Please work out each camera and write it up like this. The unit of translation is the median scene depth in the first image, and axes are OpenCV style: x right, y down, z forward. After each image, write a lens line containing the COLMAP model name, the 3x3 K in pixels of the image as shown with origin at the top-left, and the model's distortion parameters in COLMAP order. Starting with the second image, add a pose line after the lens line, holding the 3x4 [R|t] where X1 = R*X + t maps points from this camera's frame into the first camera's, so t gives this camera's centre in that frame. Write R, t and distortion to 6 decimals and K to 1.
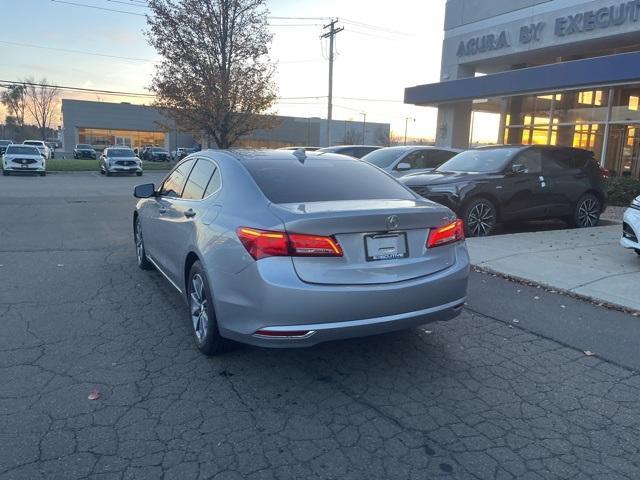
lens RADIAL K [[481.8, 0, 317.4], [0, 481.8, 231.7], [0, 0, 1]] dist [0.077606, -0.097402]
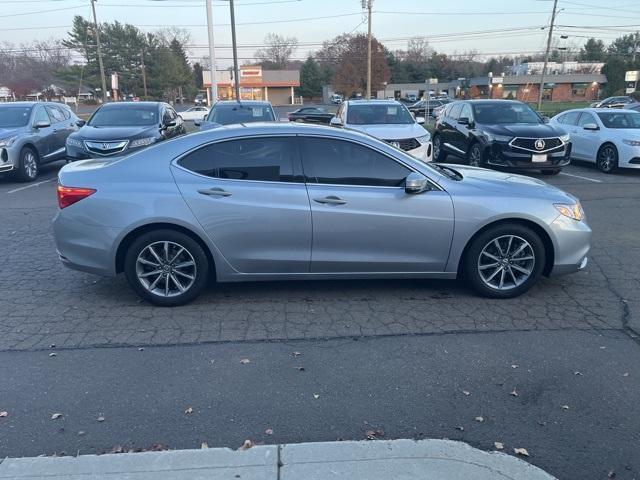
lens RADIAL K [[481.8, 0, 320.9], [0, 481.8, 240.7], [0, 0, 1]] dist [0.077606, -0.097402]
pose [[-0.421671, 0.232322, -0.876482, 0.257931], [-0.142840, 0.937532, 0.317223, -0.086431], [0.895427, 0.258960, -0.362145, 0.480734]]
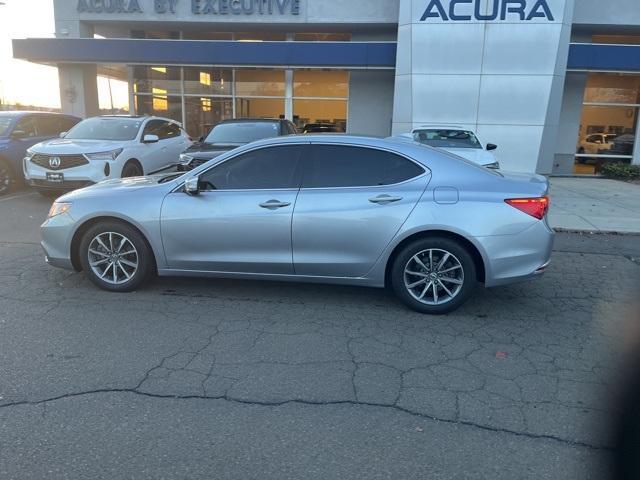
lens RADIAL K [[481.8, 0, 315.8], [0, 481.8, 241.9], [0, 0, 1]] dist [0.077606, -0.097402]
pose [[0.591044, -0.192375, 0.783364, -0.316345], [0.118303, 0.981317, 0.151728, -0.032558], [-0.797917, 0.002996, 0.602760, 0.129394]]
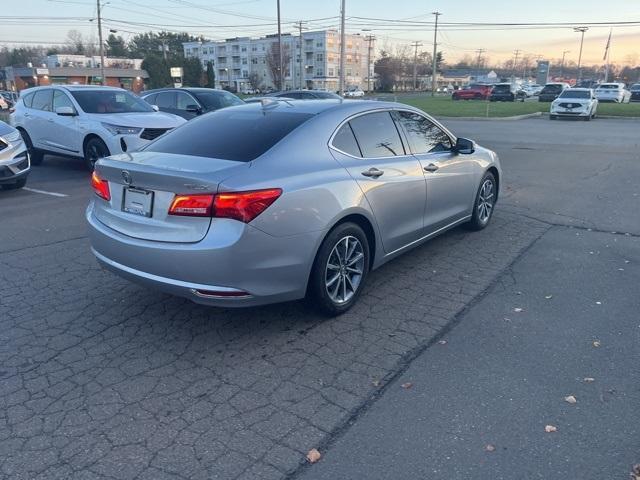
lens RADIAL K [[481.8, 0, 318.9], [0, 481.8, 241.7], [0, 0, 1]] dist [0.077606, -0.097402]
pose [[0.418476, 0.243839, -0.874883, 0.254044], [-0.127452, 0.969520, 0.209252, -0.031217], [0.899240, 0.023939, 0.436799, 0.188202]]
